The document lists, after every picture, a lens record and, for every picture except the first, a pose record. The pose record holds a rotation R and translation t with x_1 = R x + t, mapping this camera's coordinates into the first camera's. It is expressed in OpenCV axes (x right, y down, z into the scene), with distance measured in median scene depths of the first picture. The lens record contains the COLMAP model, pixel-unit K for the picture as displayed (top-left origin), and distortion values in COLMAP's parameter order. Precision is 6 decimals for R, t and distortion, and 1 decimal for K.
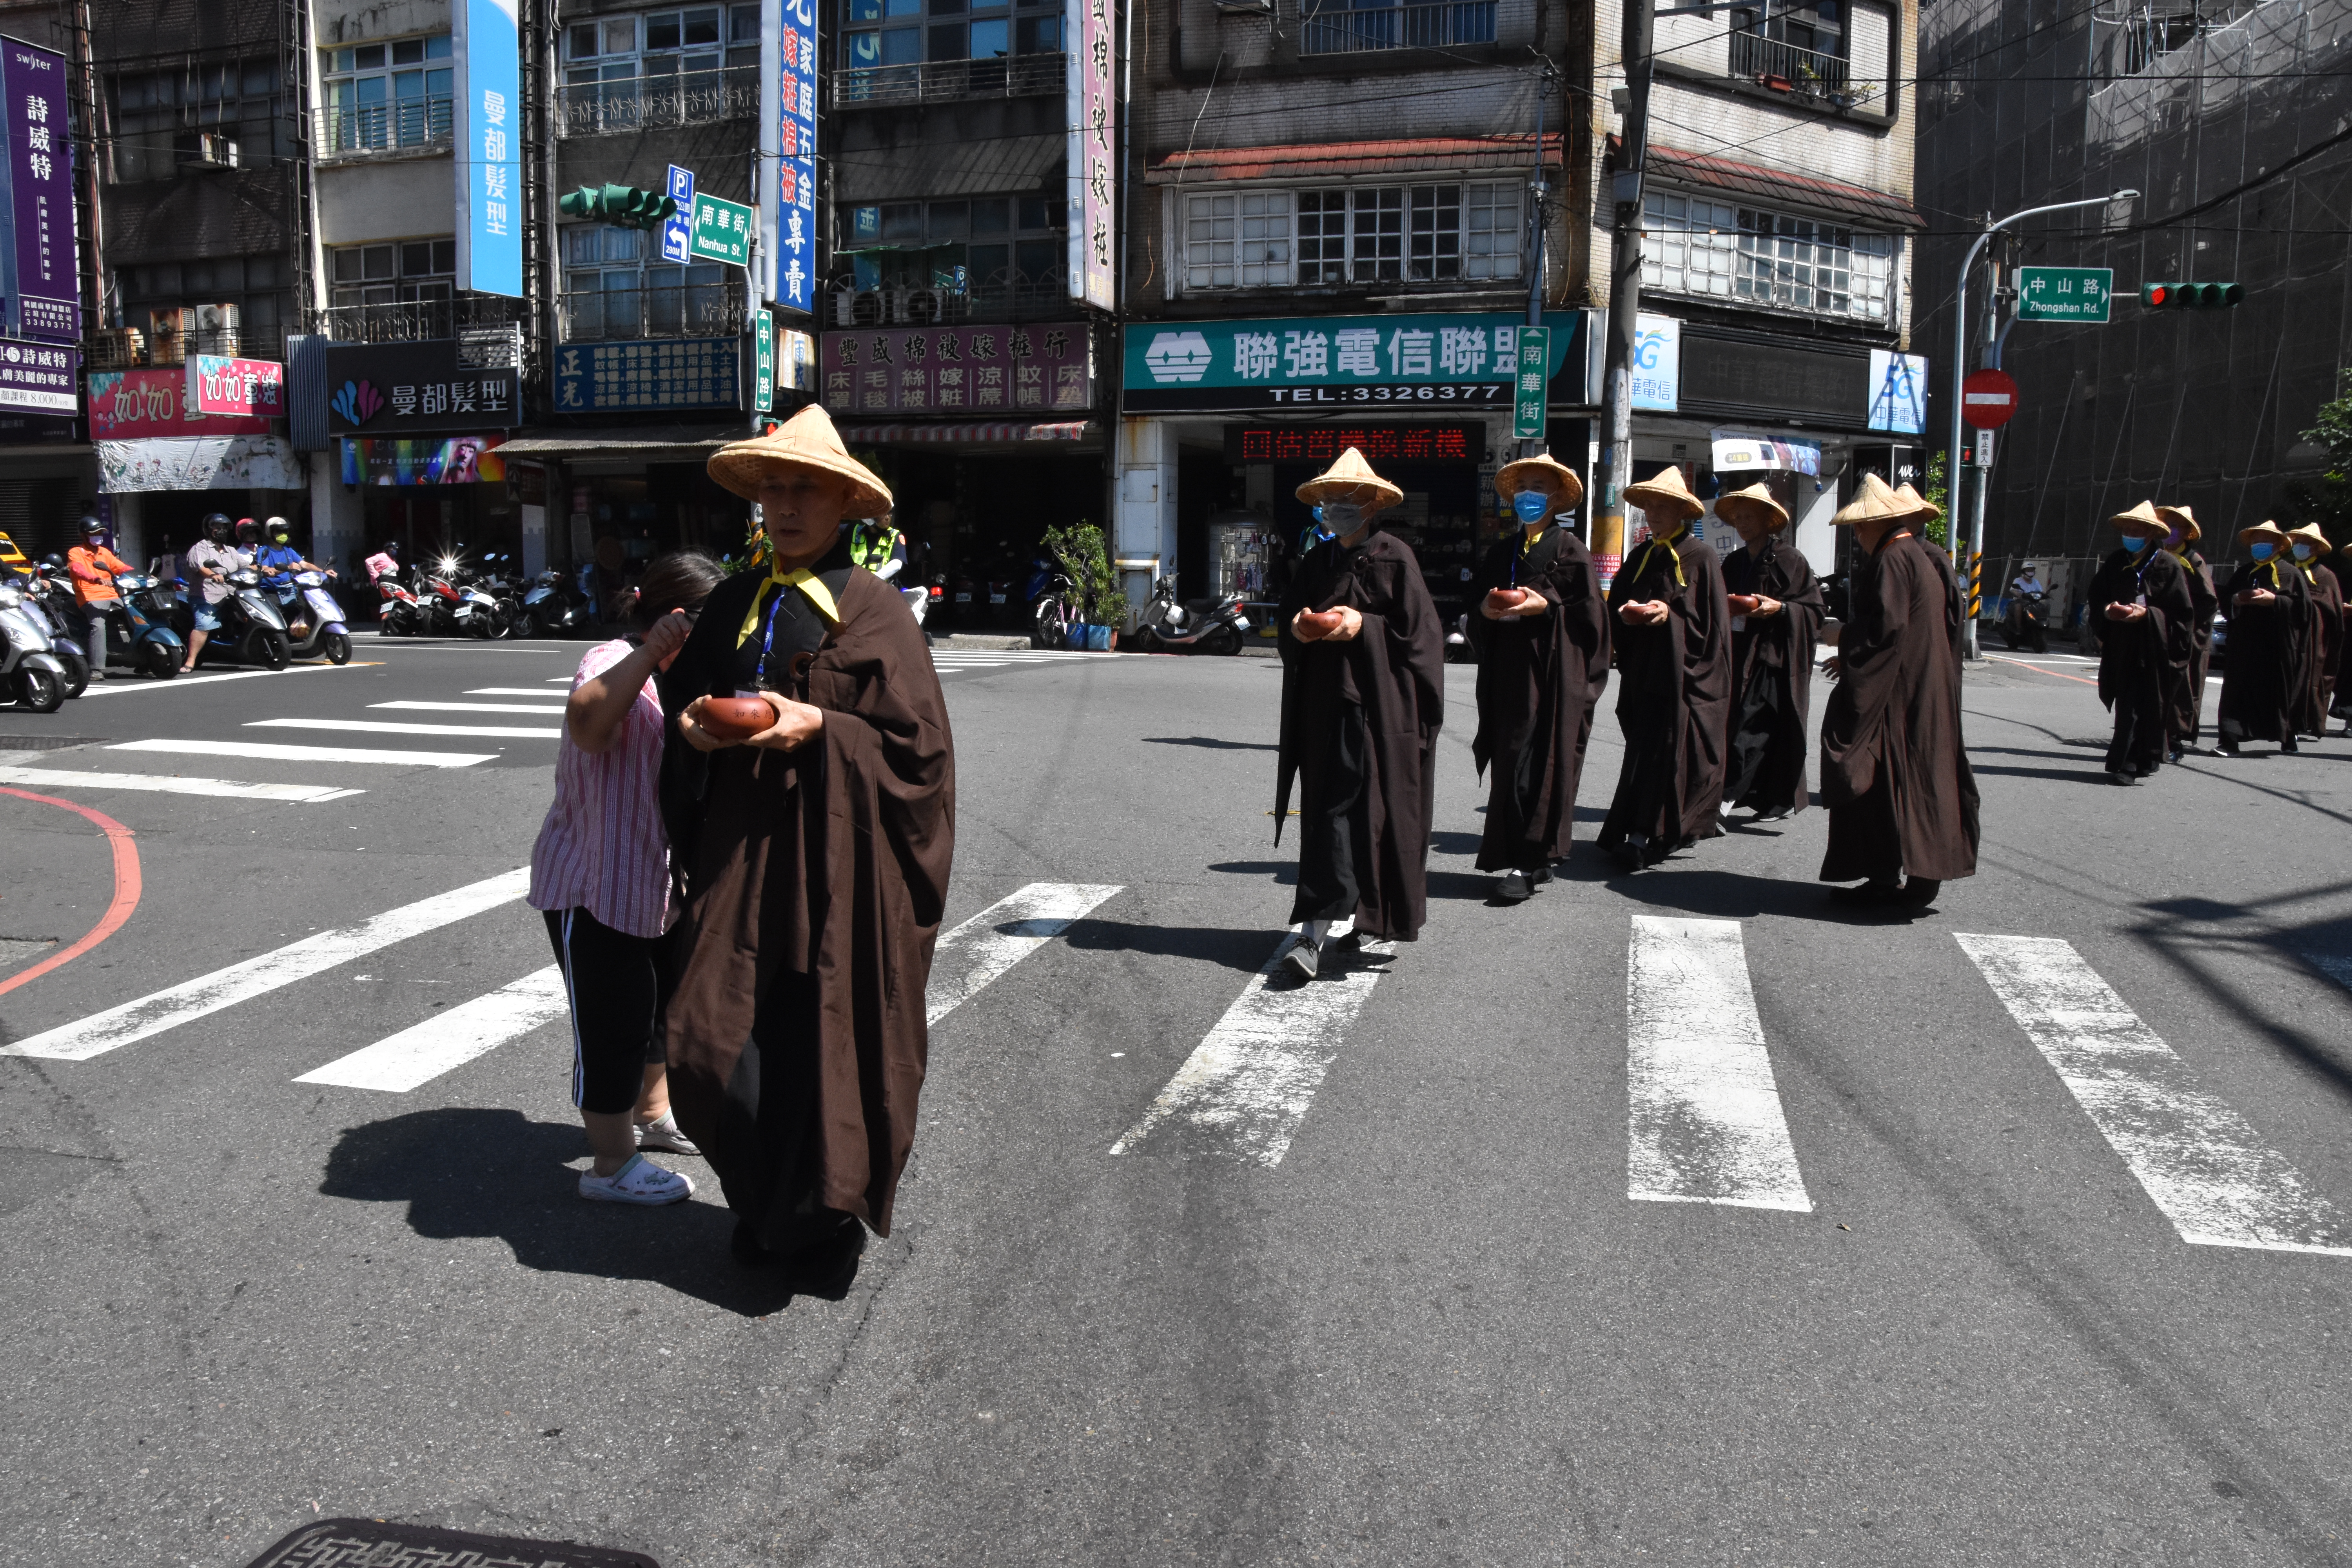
lens RADIAL K [[1836.0, 0, 1185.4], [0, 1836.0, 800.3], [0, 0, 1]] dist [-0.151711, 0.100813]
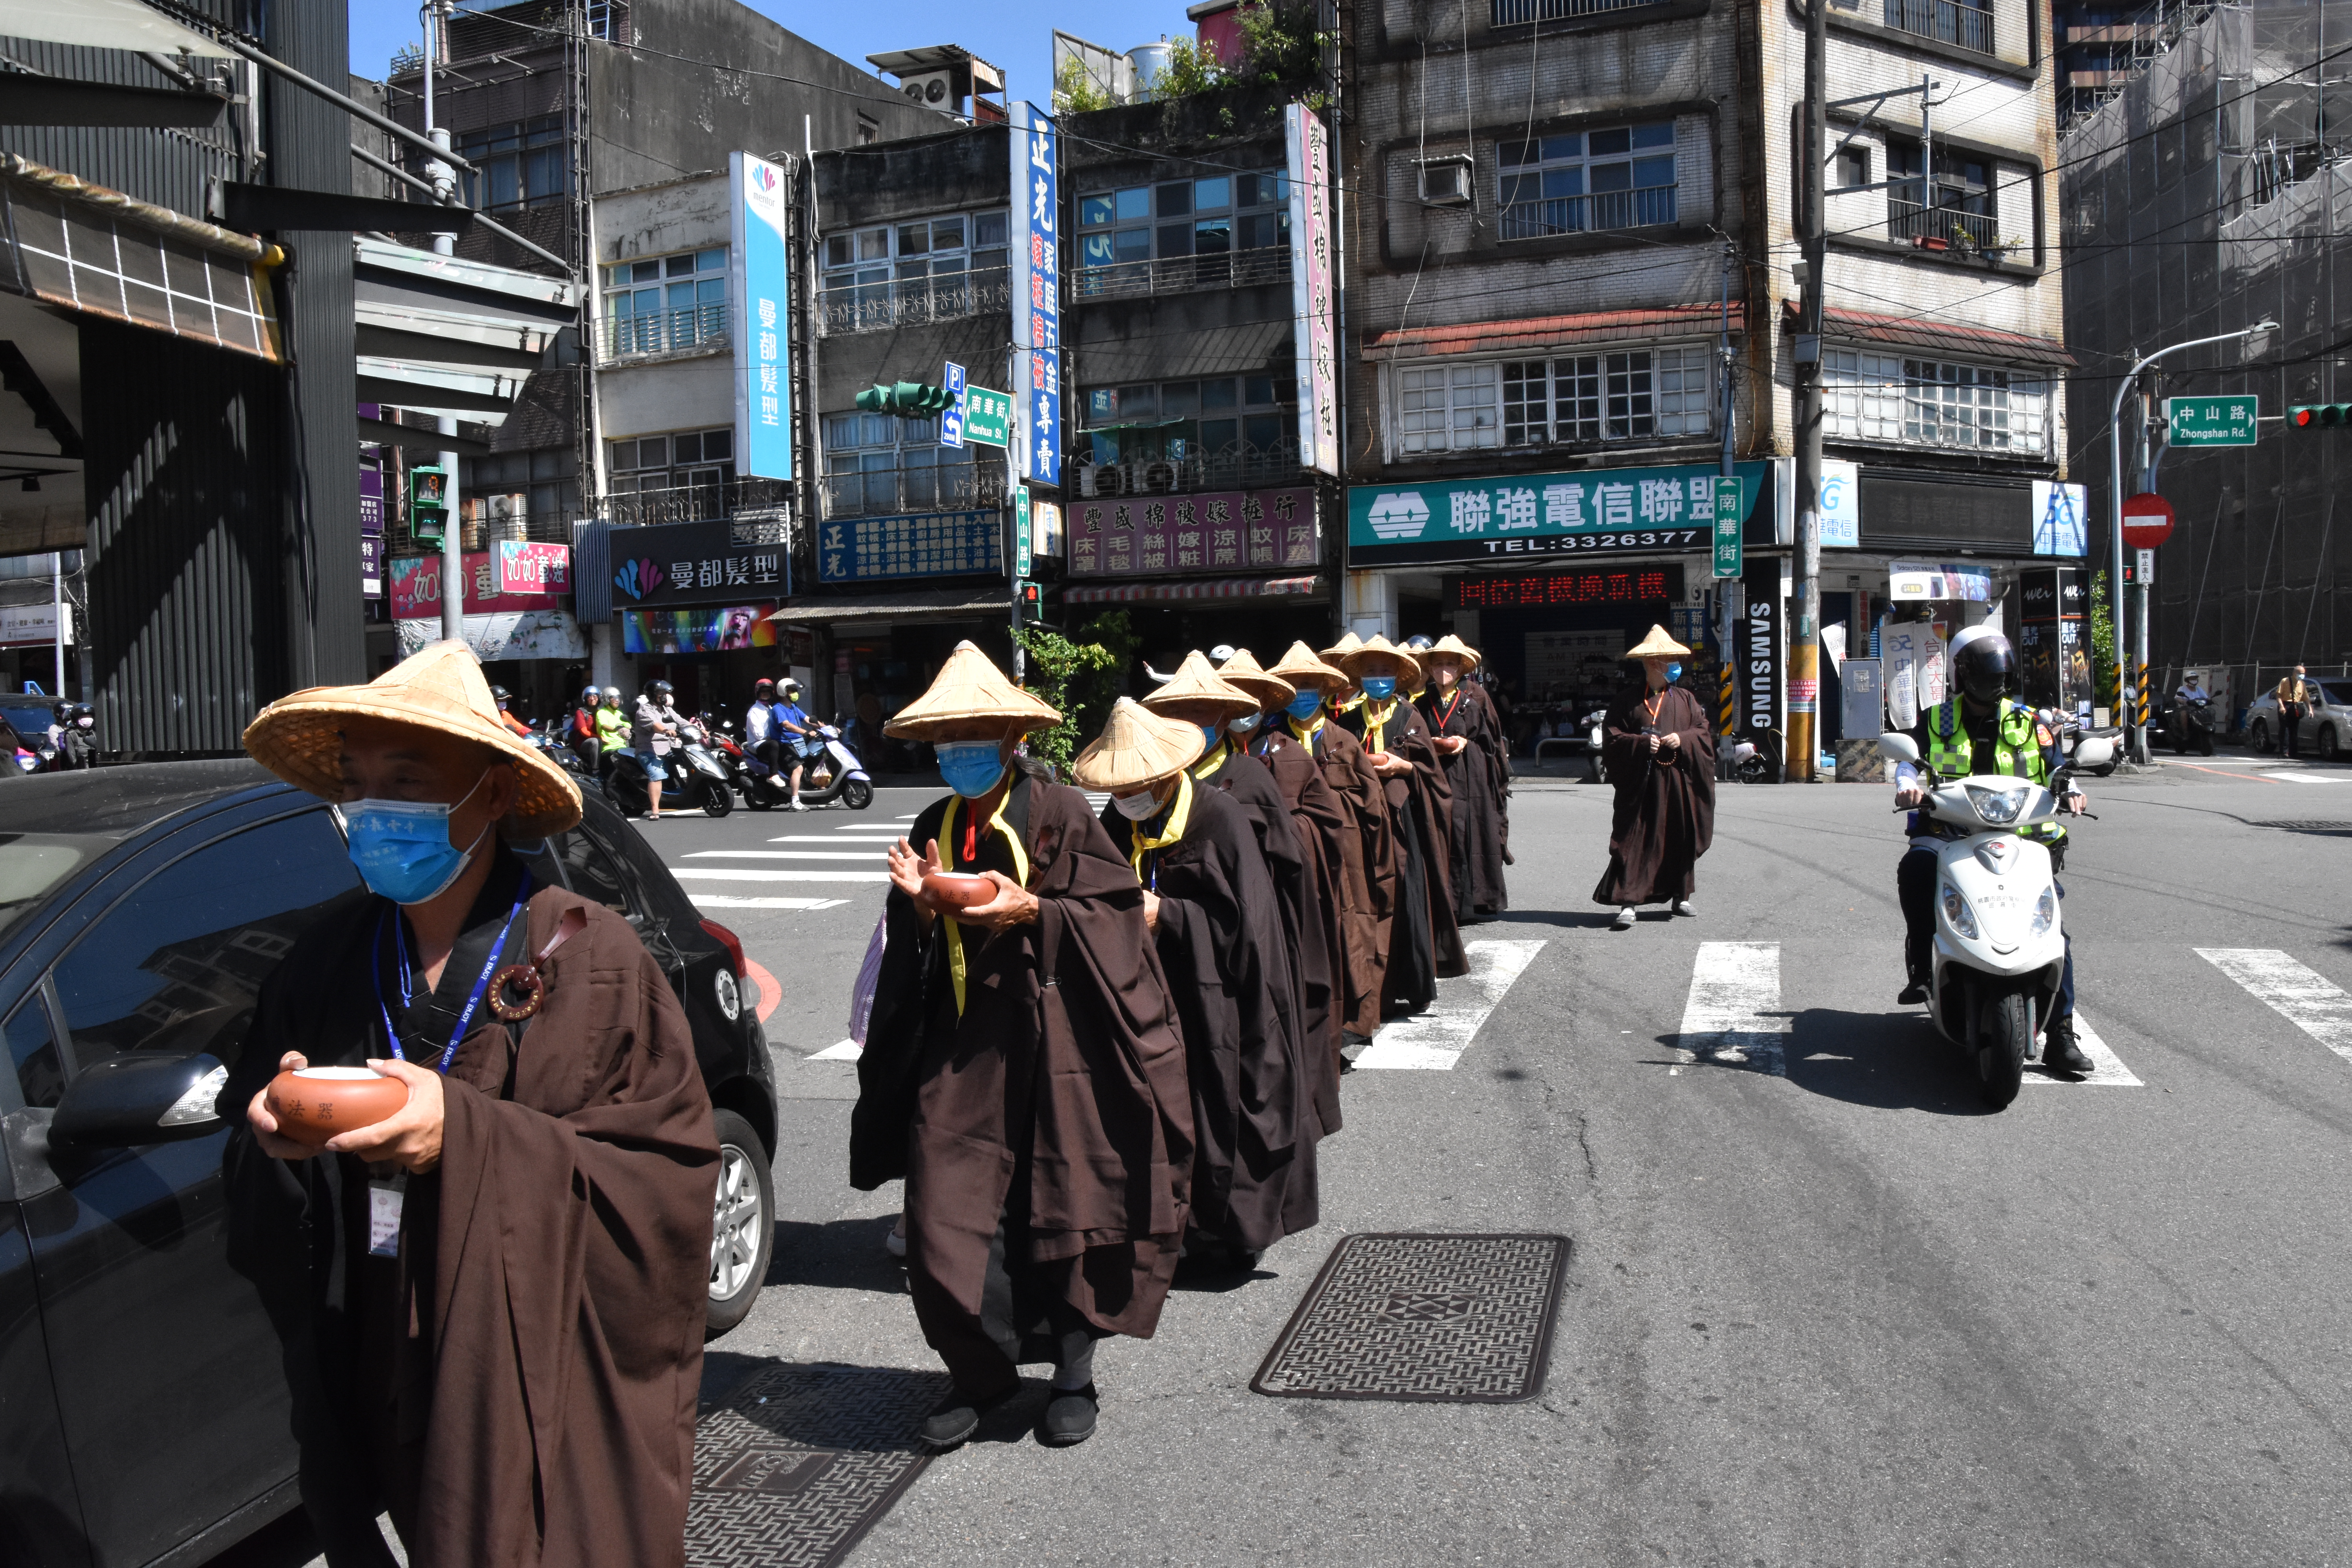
lens RADIAL K [[1836.0, 0, 1185.3], [0, 1836.0, 808.9], [0, 0, 1]] dist [-0.151711, 0.100813]
pose [[0.996899, -0.030779, -0.072416, -0.058119], [0.025350, 0.996881, -0.074740, 0.013260], [0.074491, 0.072673, 0.994570, -0.097258]]
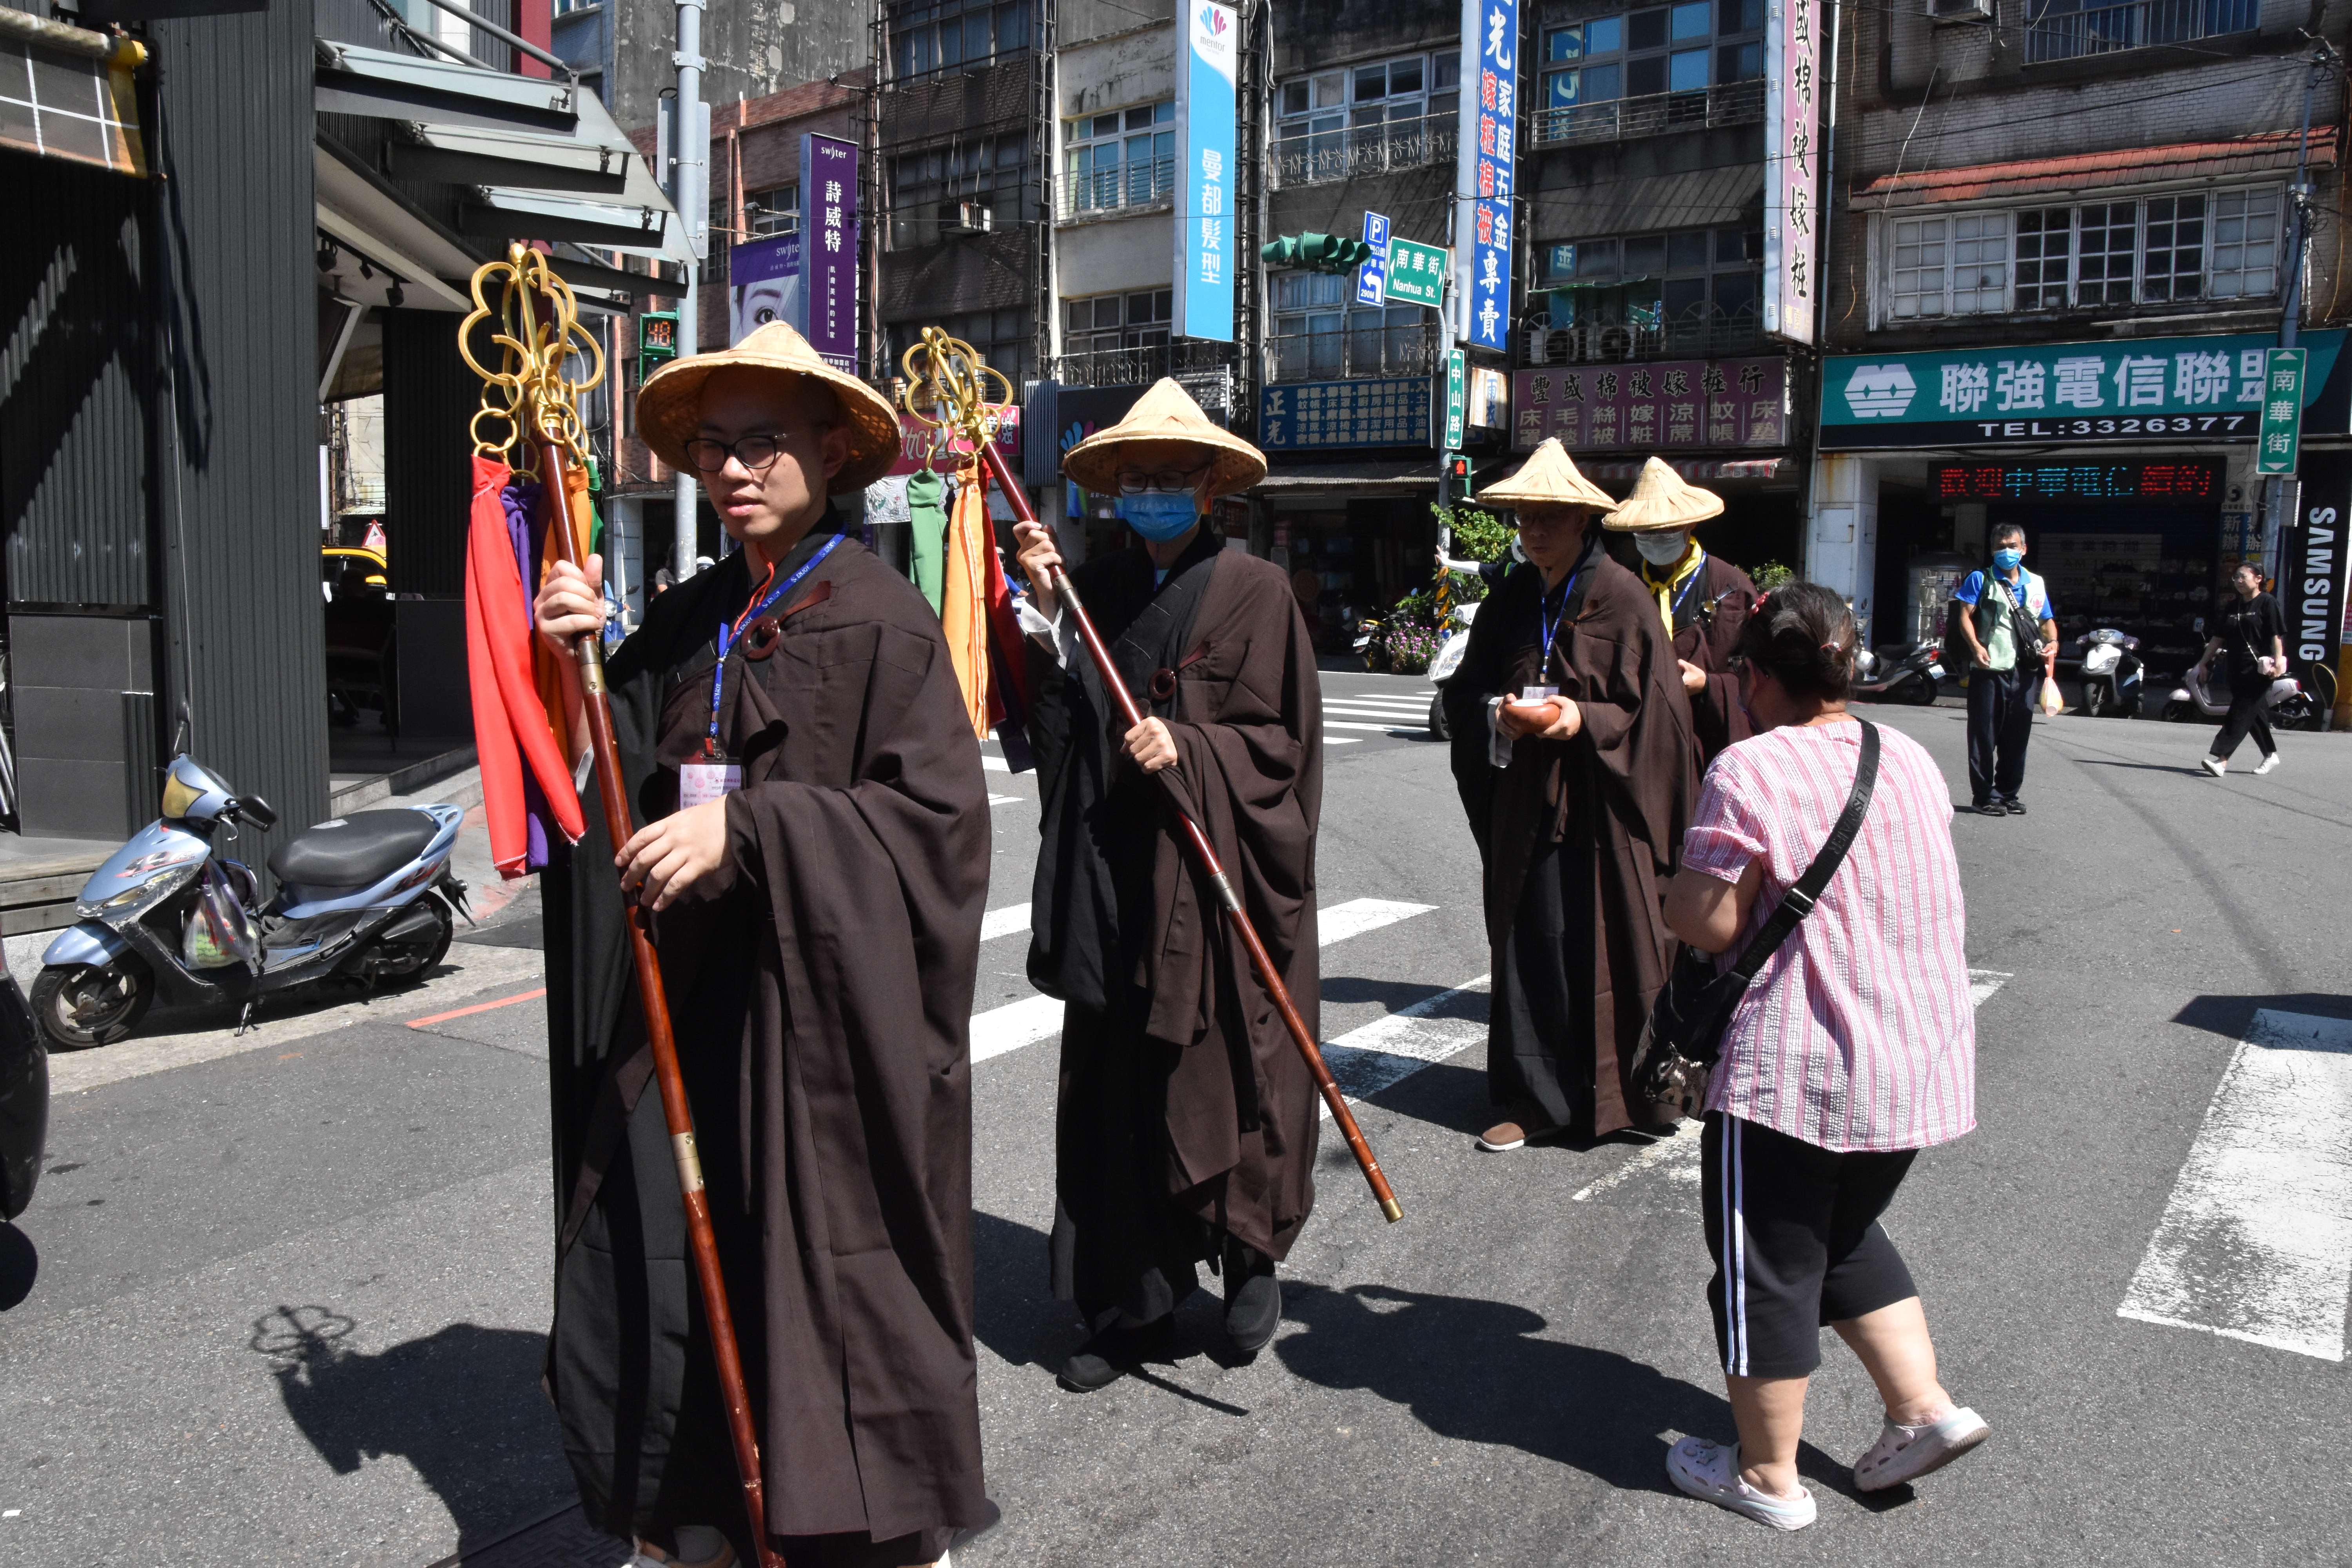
lens RADIAL K [[1836.0, 0, 1178.8], [0, 1836.0, 798.7], [0, 0, 1]] dist [-0.151711, 0.100813]
pose [[0.924225, 0.049325, -0.378650, 0.021620], [-0.057131, 0.998322, -0.009399, -0.000224], [0.377551, 0.030319, 0.925492, 0.000914]]
